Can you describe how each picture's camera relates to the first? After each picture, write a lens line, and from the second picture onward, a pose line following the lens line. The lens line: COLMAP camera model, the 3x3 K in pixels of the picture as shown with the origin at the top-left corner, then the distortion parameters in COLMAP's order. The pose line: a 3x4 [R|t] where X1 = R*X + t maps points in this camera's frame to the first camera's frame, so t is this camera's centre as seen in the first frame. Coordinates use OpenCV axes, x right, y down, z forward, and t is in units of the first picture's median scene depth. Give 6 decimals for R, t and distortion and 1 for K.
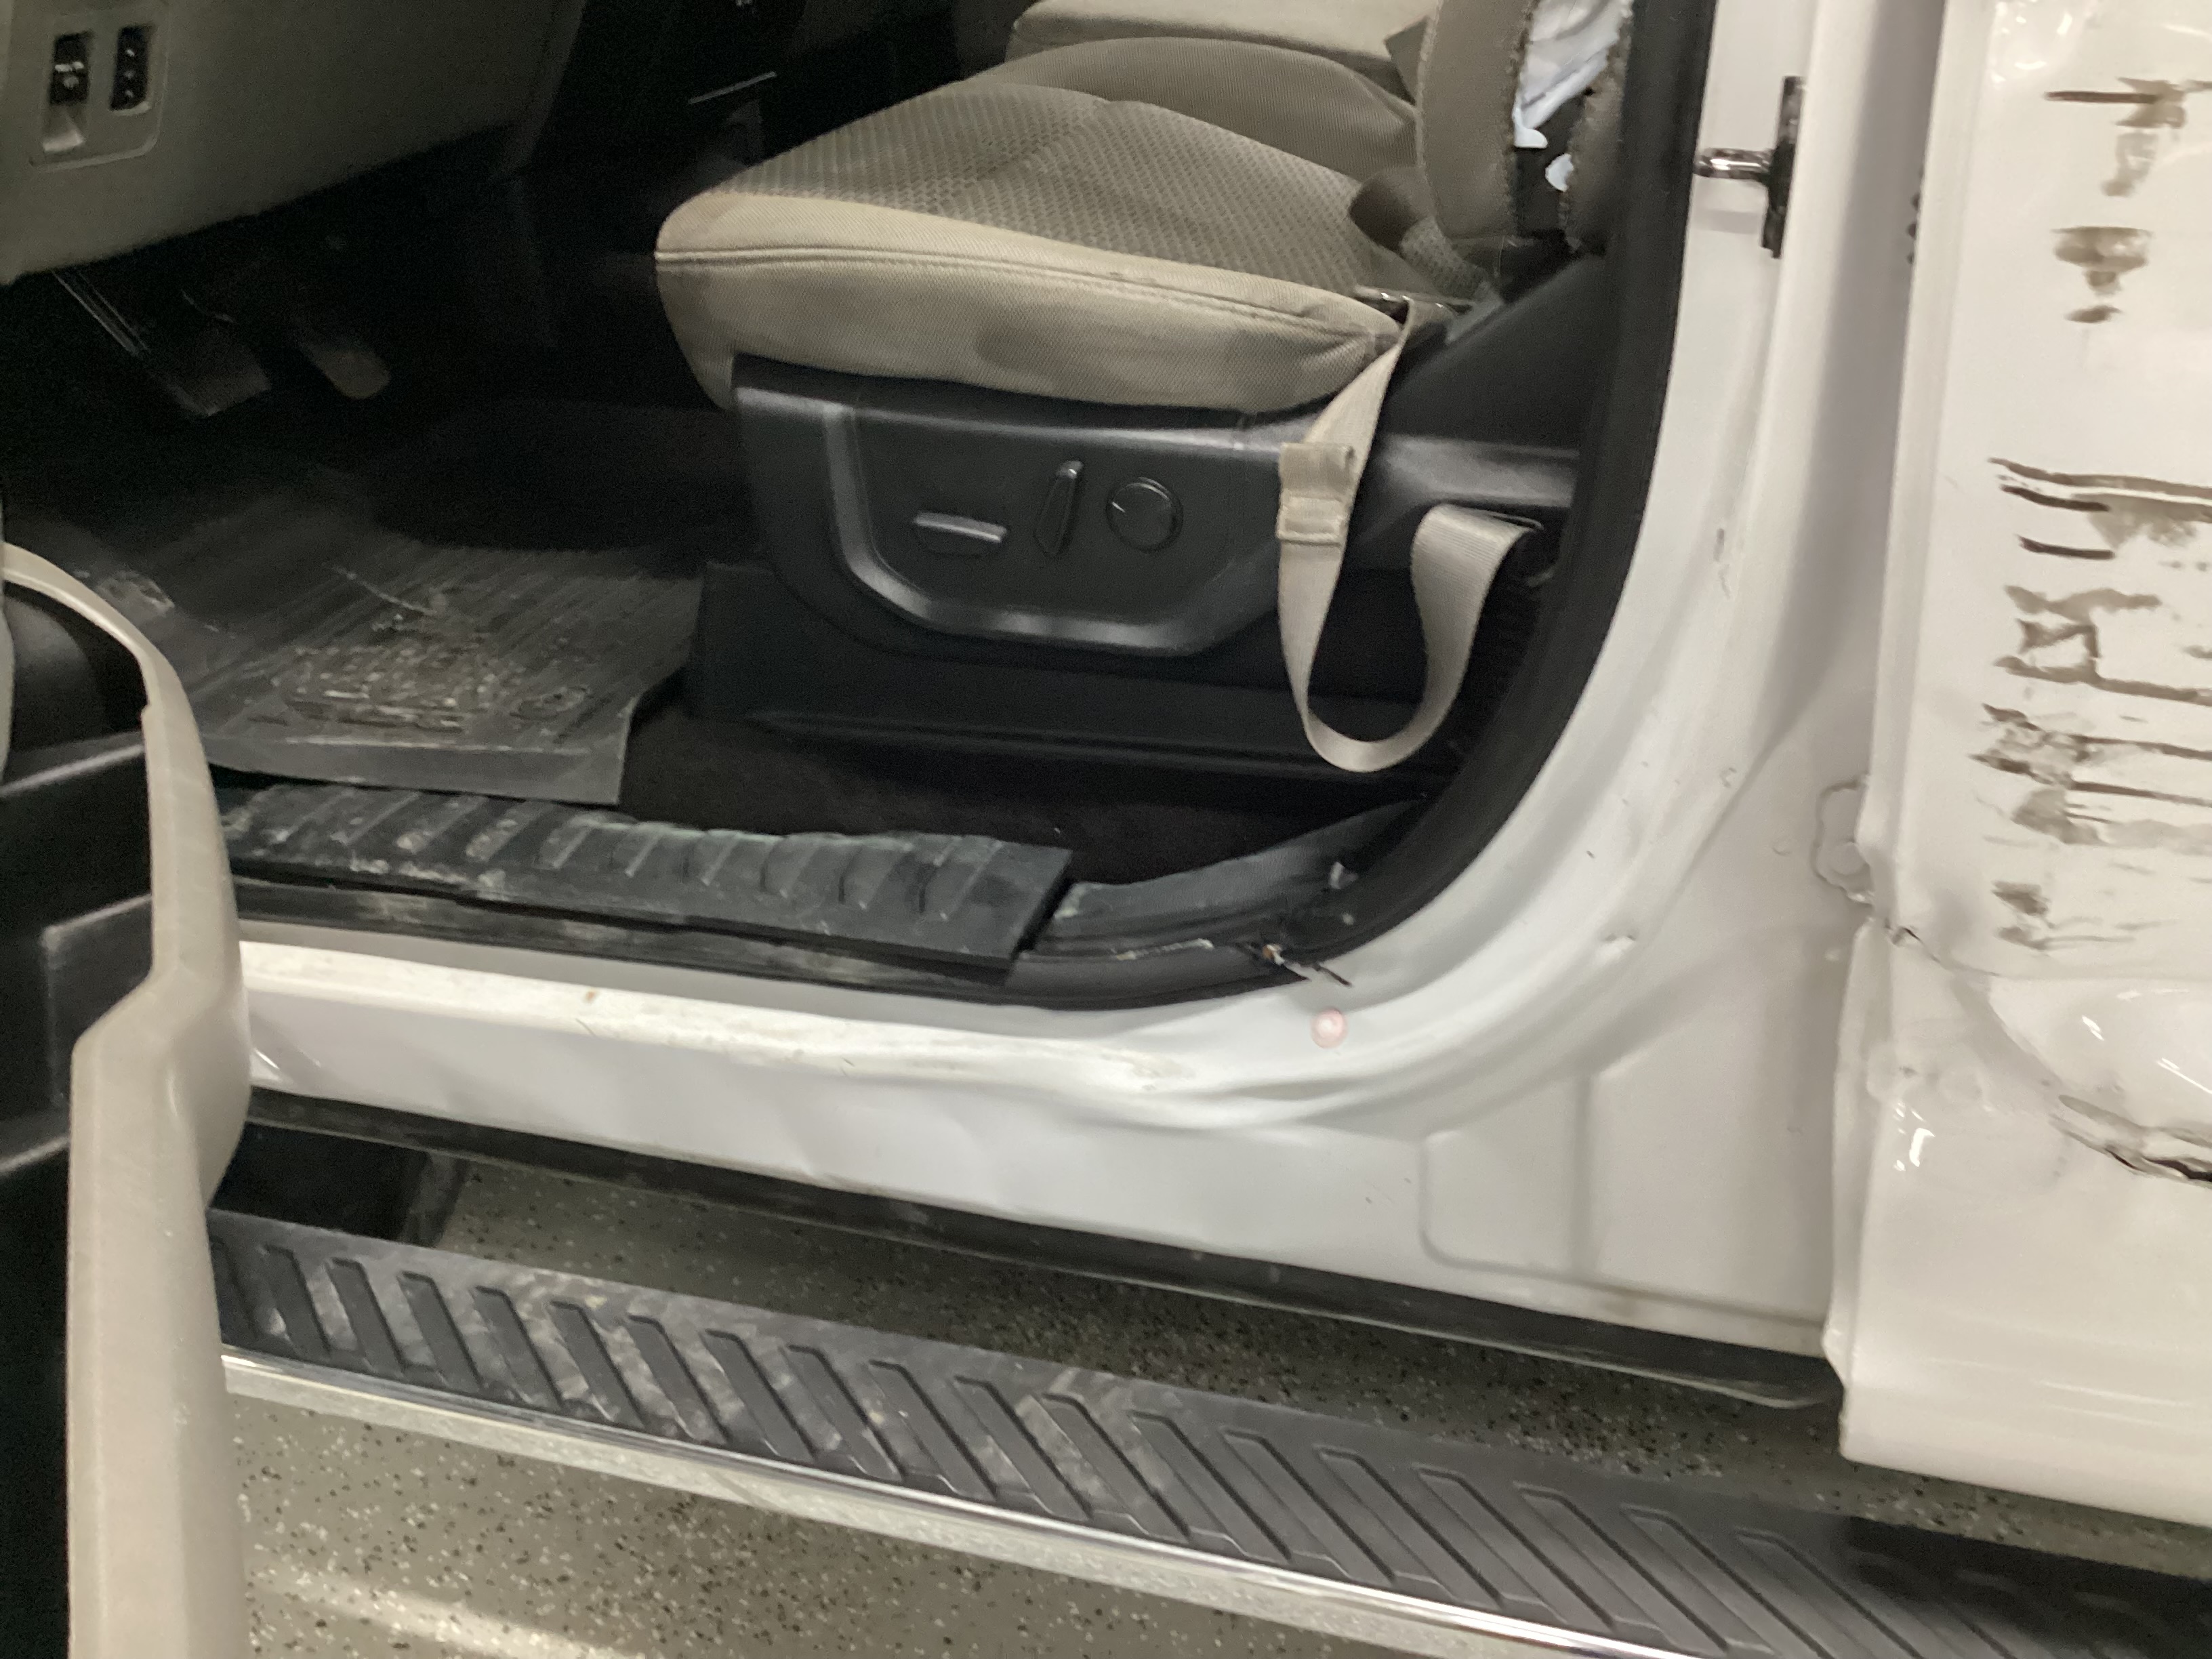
lens RADIAL K [[2055.0, 0, 1114.5], [0, 2055.0, 824.7], [0, 0, 1]] dist [0.149158, -0.252856]
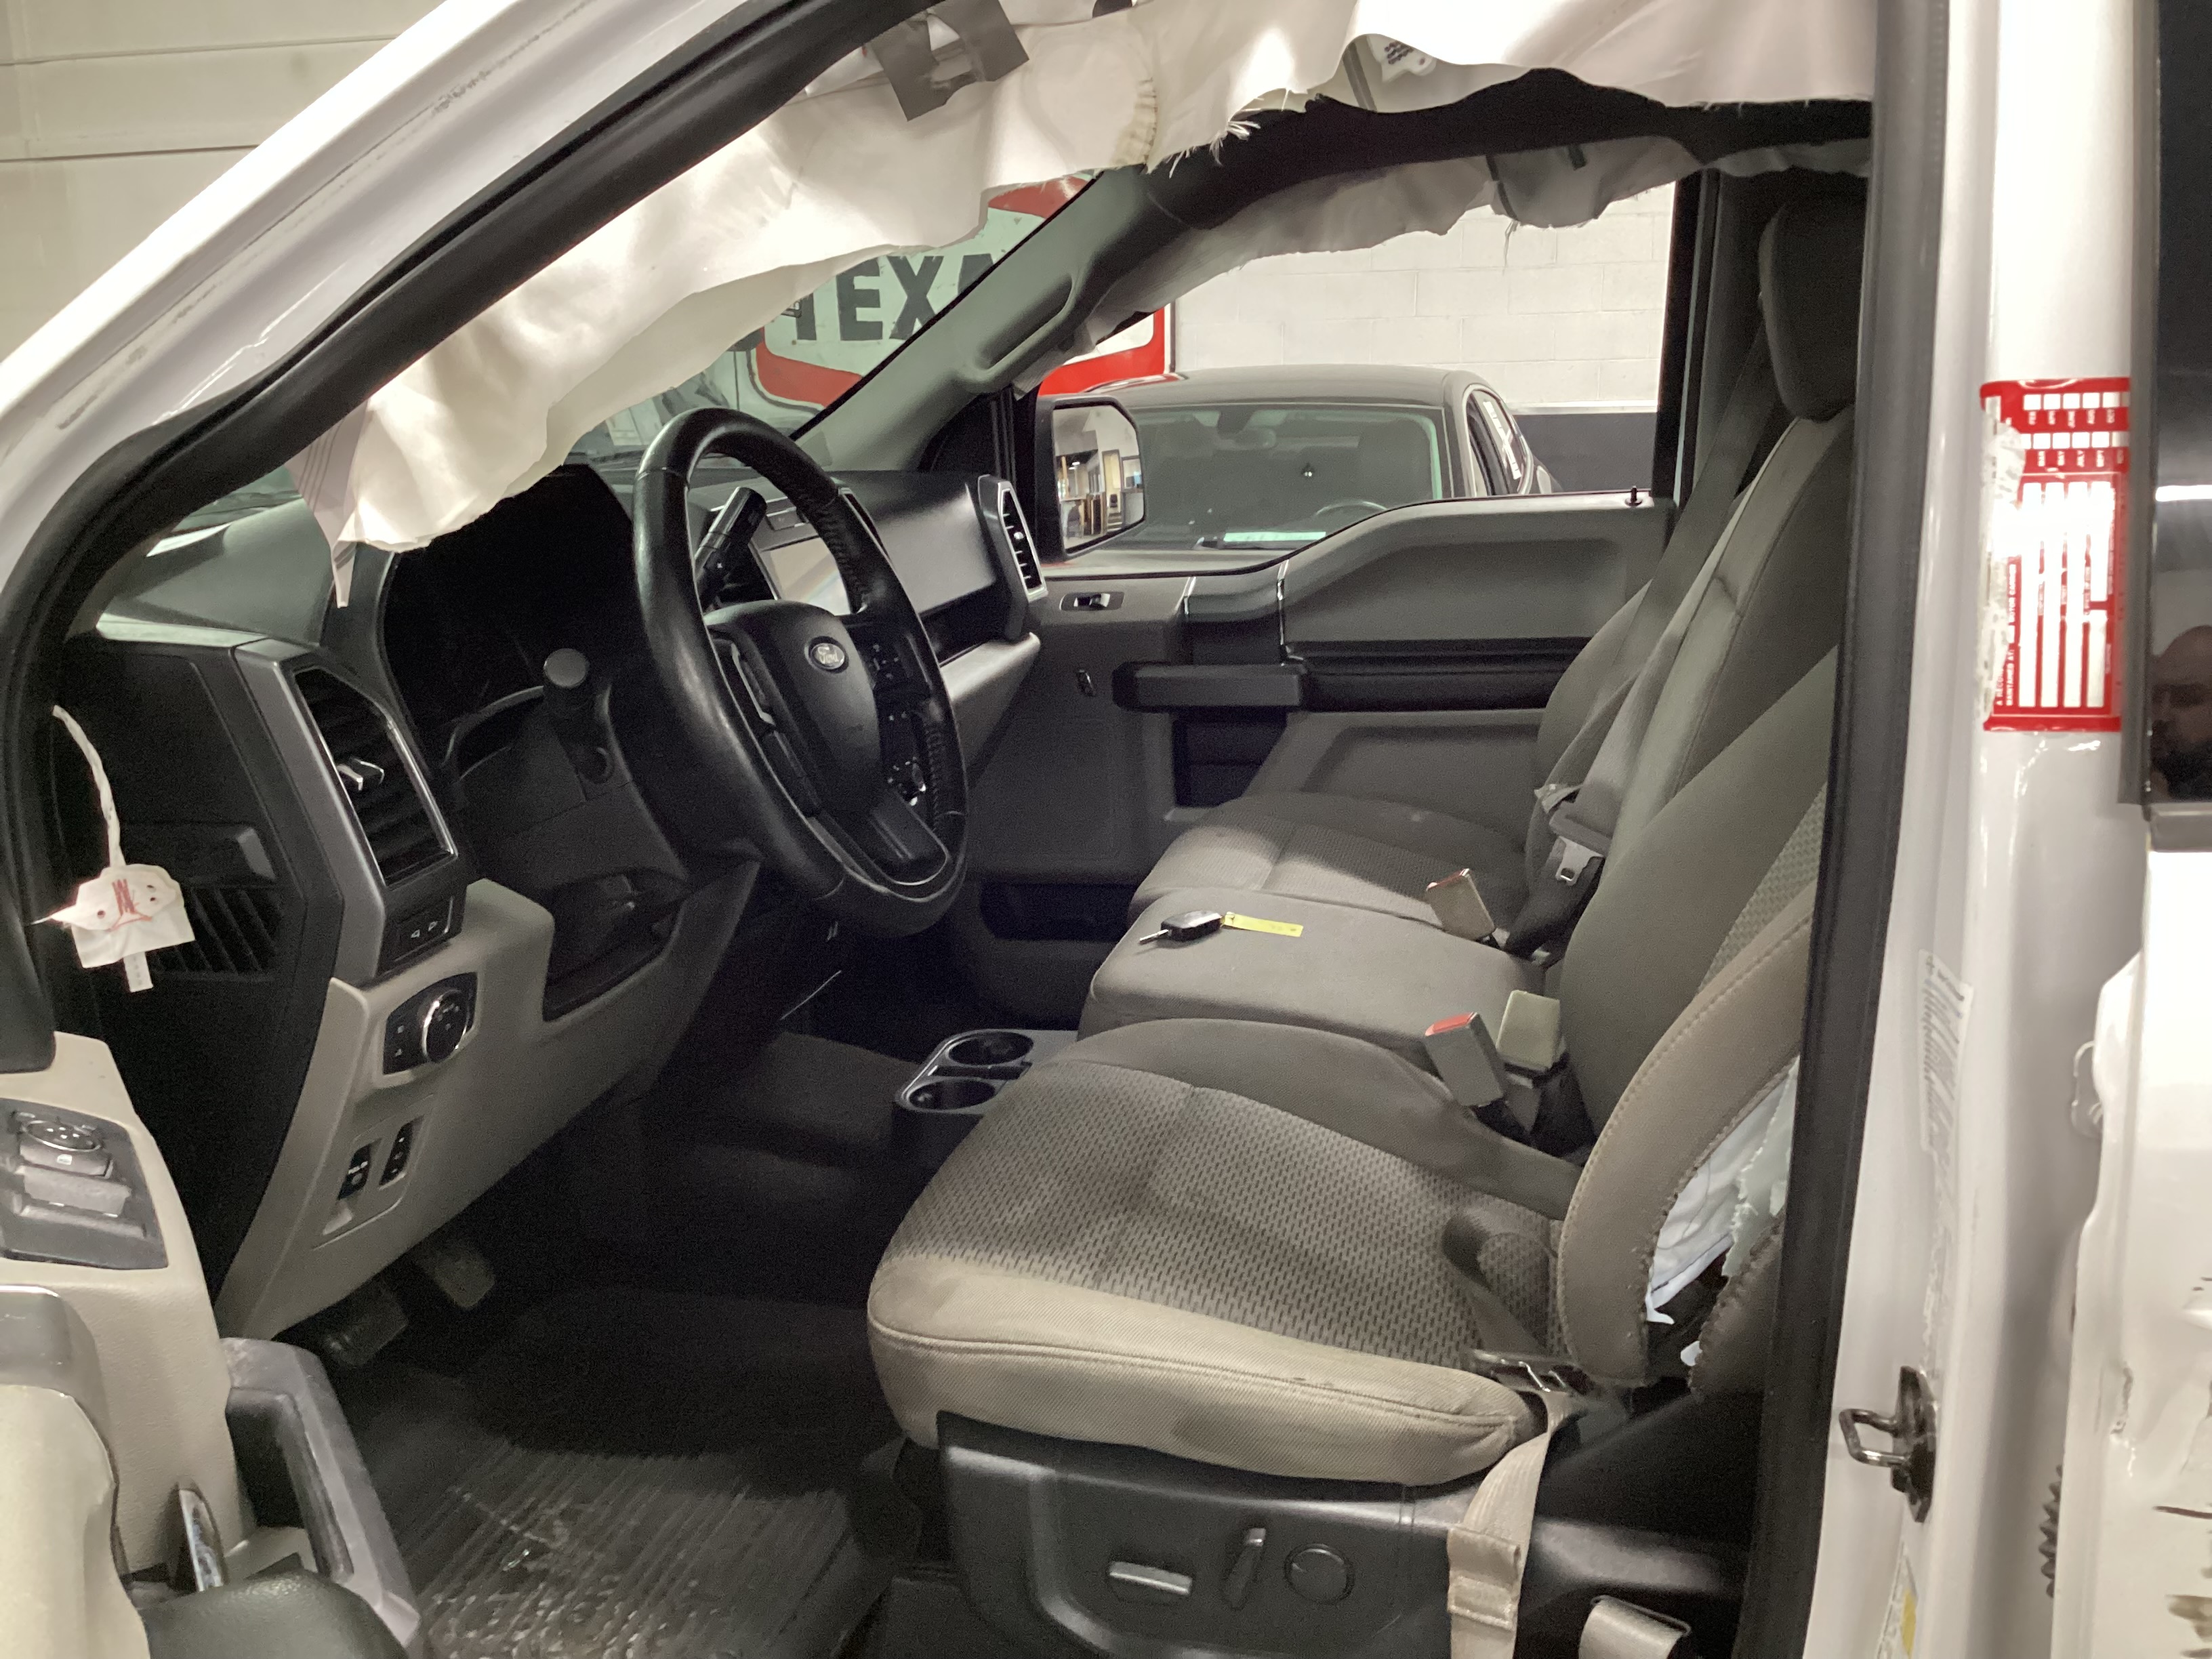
lens RADIAL K [[2046.0, 0, 1103.7], [0, 2046.0, 834.6], [0, 0, 1]] dist [0.135429, -0.250874]
pose [[0.996019, -0.002556, 0.089101, -0.206146], [0.024641, 0.968532, -0.247668, -0.265016], [-0.085664, 0.248877, 0.964739, -0.201826]]
